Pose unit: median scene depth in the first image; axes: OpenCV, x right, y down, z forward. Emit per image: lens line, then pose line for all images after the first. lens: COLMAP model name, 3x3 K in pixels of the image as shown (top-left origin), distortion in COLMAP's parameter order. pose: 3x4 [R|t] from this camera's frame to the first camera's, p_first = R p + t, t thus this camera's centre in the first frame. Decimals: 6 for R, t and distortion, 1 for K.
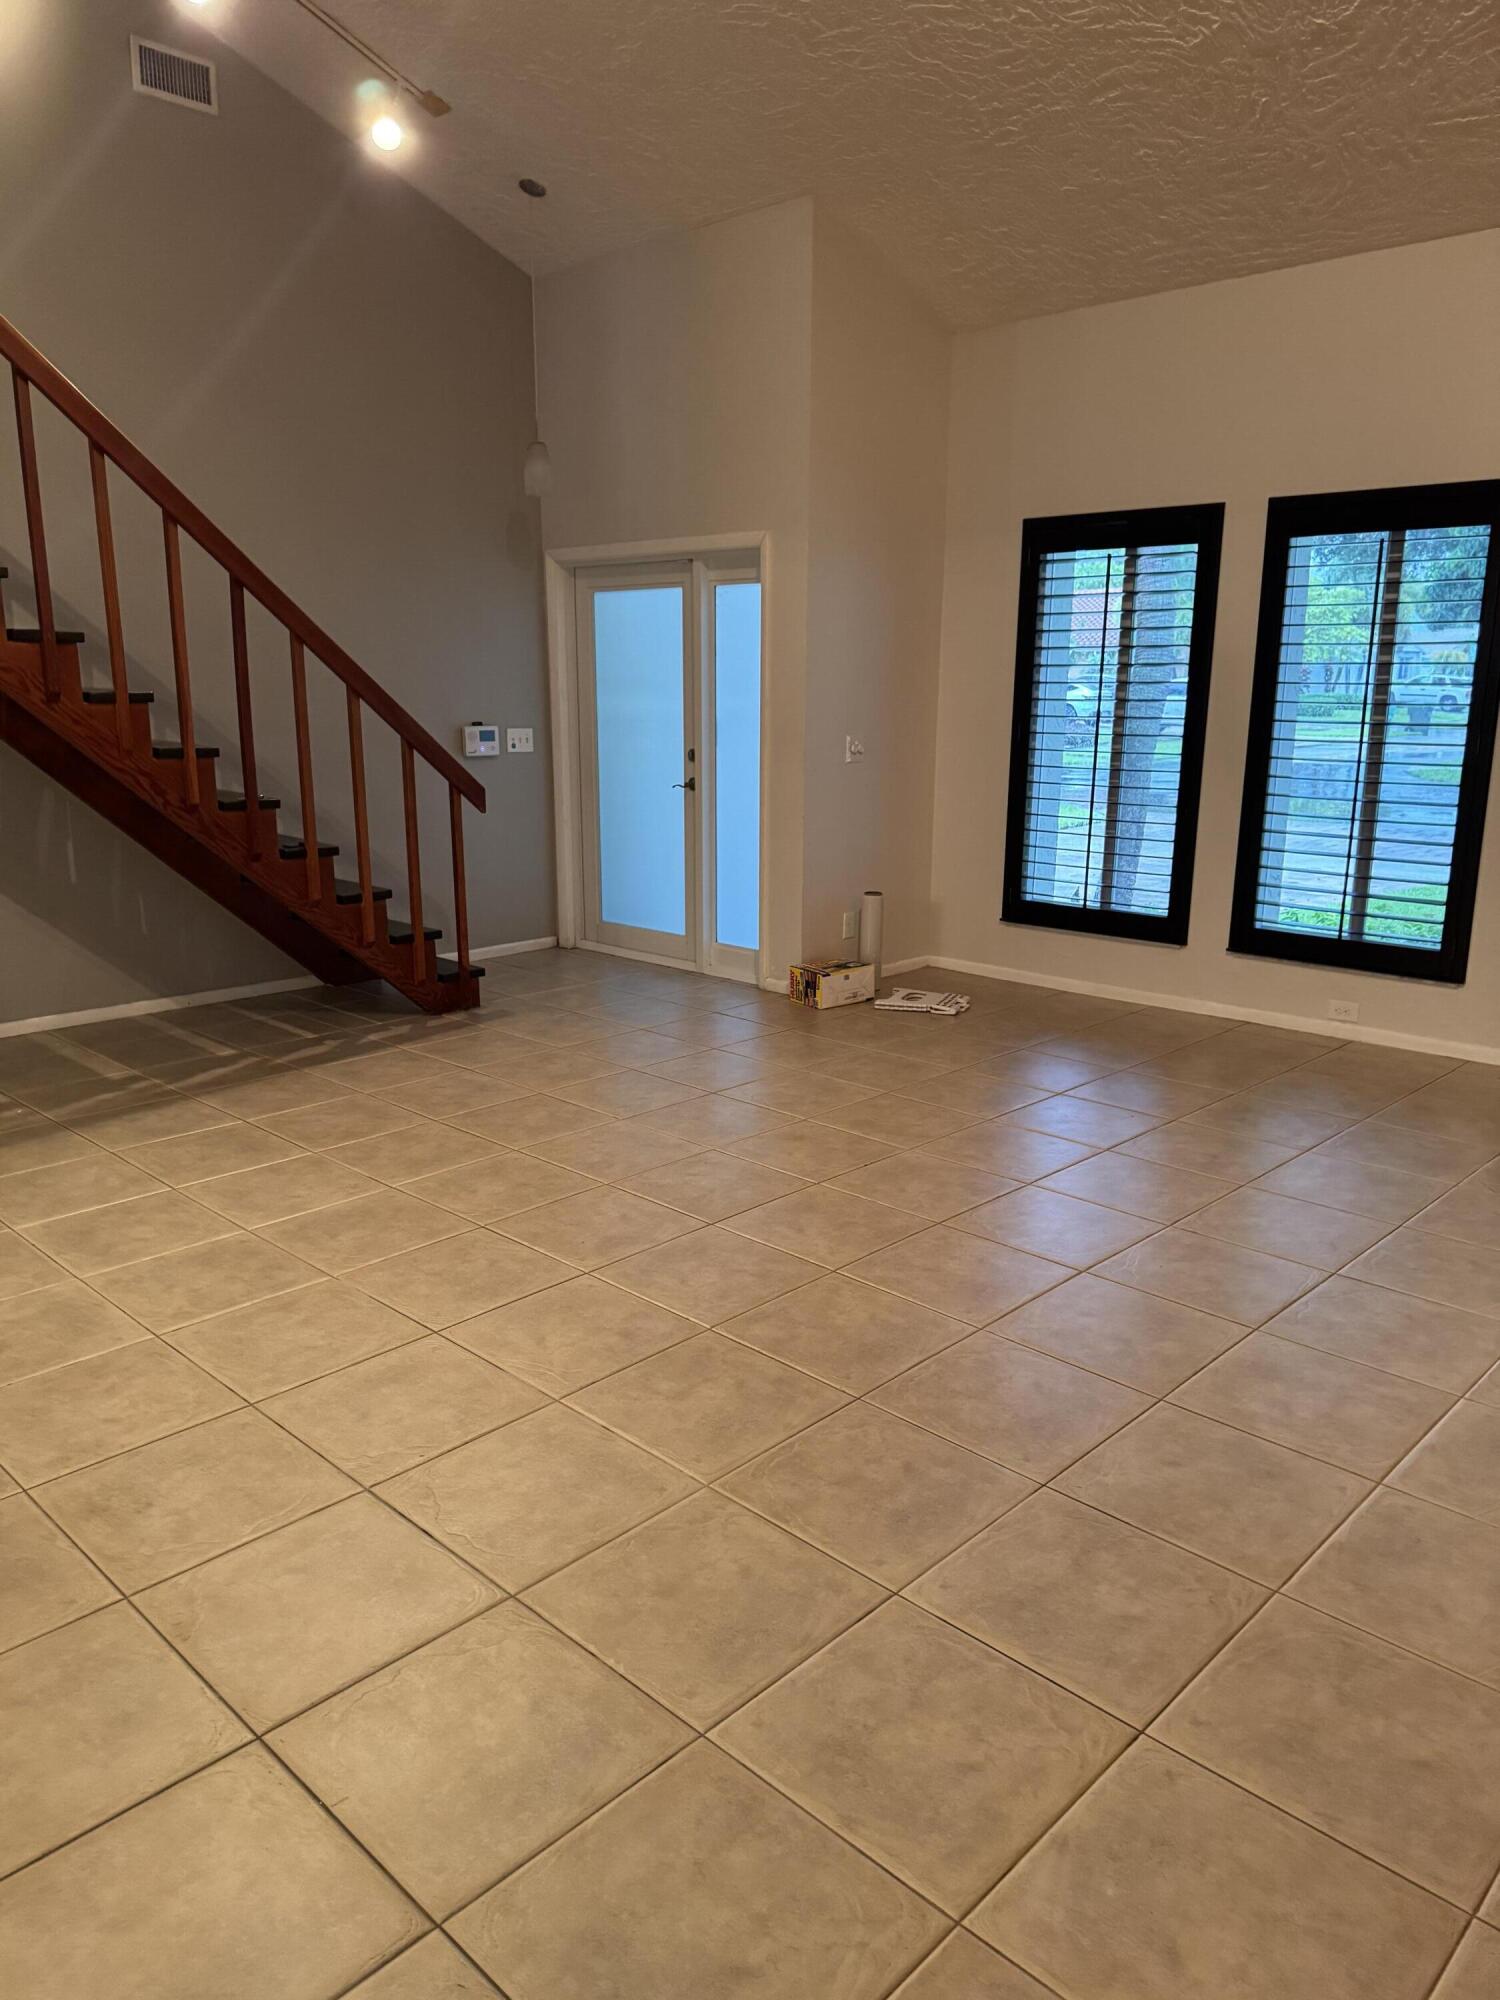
lens RADIAL K [[1422.5, 0, 741.2], [0, 1422.5, 1027.4], [0, 0, 1]] dist [0.053442, -0.001810]
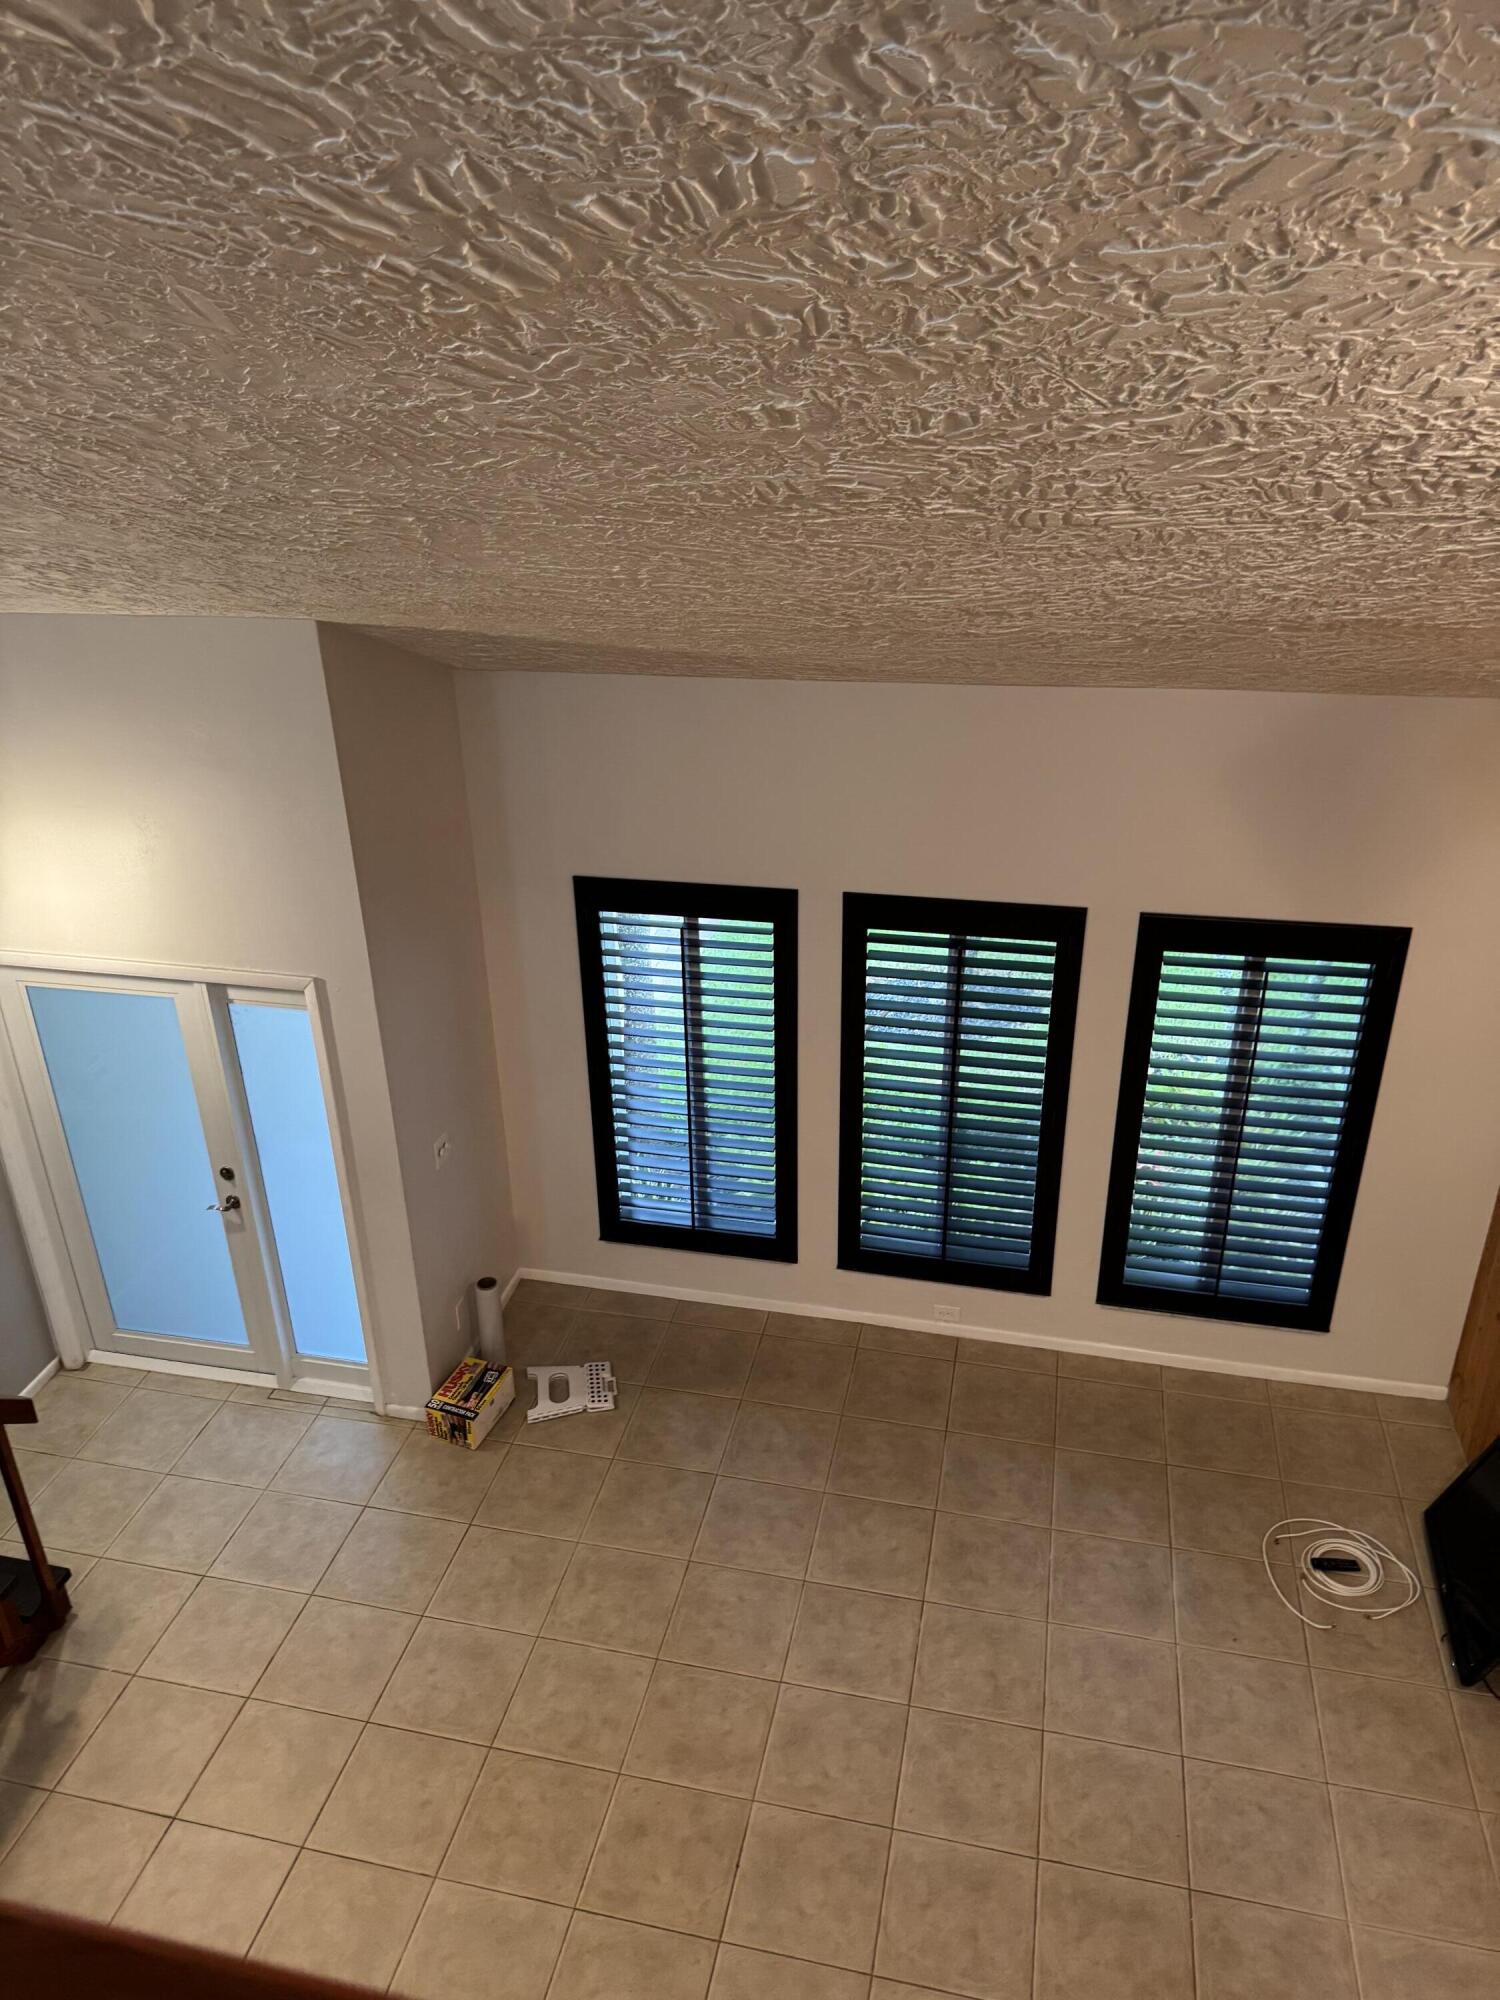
lens RADIAL K [[1422.5, 0, 741.2], [0, 1422.5, 1027.4], [0, 0, 1]] dist [0.053442, -0.001810]
pose [[0.855190, -0.248369, 0.454932, -0.152380], [0.141421, 0.956222, 0.256201, -0.492722], [-0.498648, -0.154764, 0.852876, 0.163150]]
